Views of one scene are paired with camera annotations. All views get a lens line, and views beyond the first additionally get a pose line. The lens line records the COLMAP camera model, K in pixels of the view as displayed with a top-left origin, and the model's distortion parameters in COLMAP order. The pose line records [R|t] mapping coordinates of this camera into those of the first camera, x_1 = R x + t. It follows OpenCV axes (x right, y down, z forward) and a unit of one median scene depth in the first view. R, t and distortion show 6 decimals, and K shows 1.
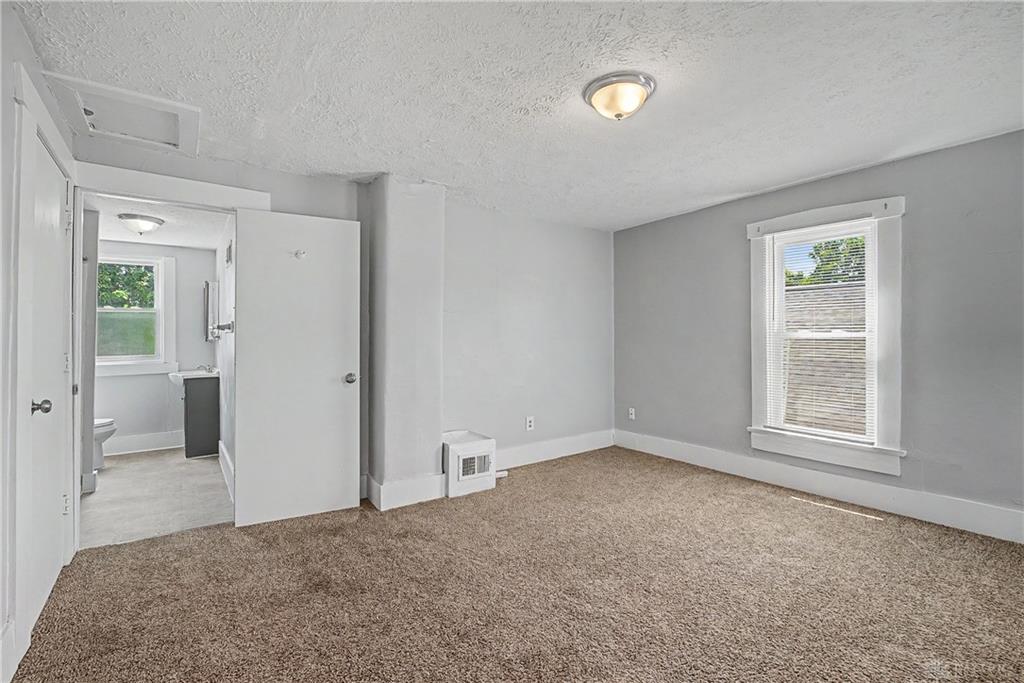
lens RADIAL K [[459.0, 0, 532.0], [0, 459.0, 339.9], [0, 0, 1]] dist [-0.014130, 0.000777]
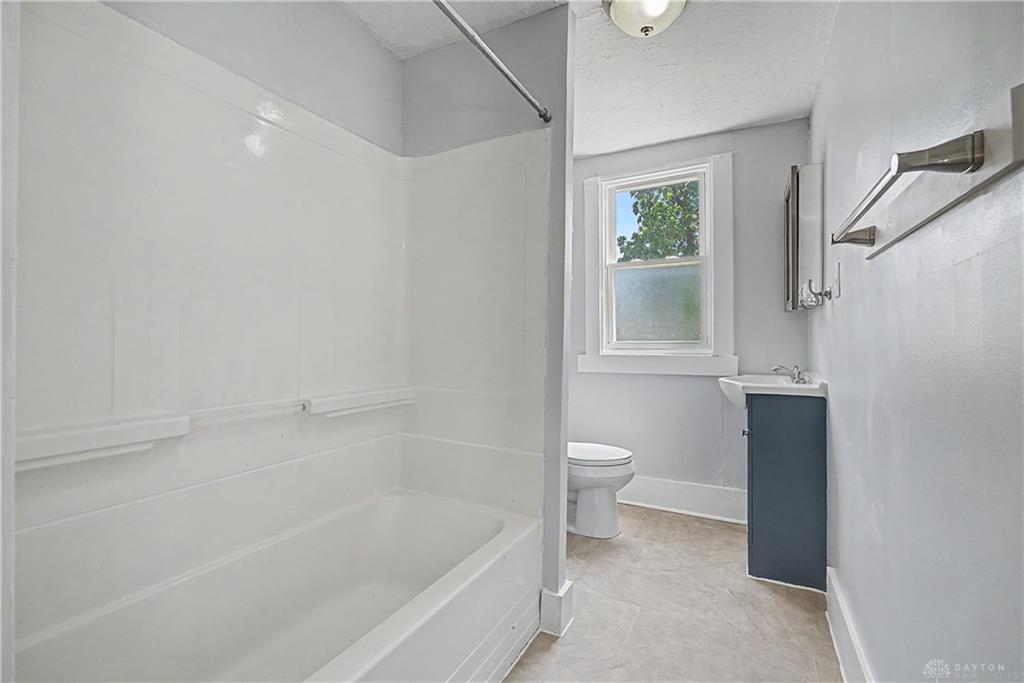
lens RADIAL K [[459.0, 0, 512.0], [0, 459.0, 338.5], [0, 0, 1]] dist [-0.014130, 0.000777]
pose [[0.406379, -0.001303, -0.913704, -0.423687], [-0.003053, 0.999991, -0.002784, 0.031742], [0.913699, 0.003921, 0.406372, 0.575974]]
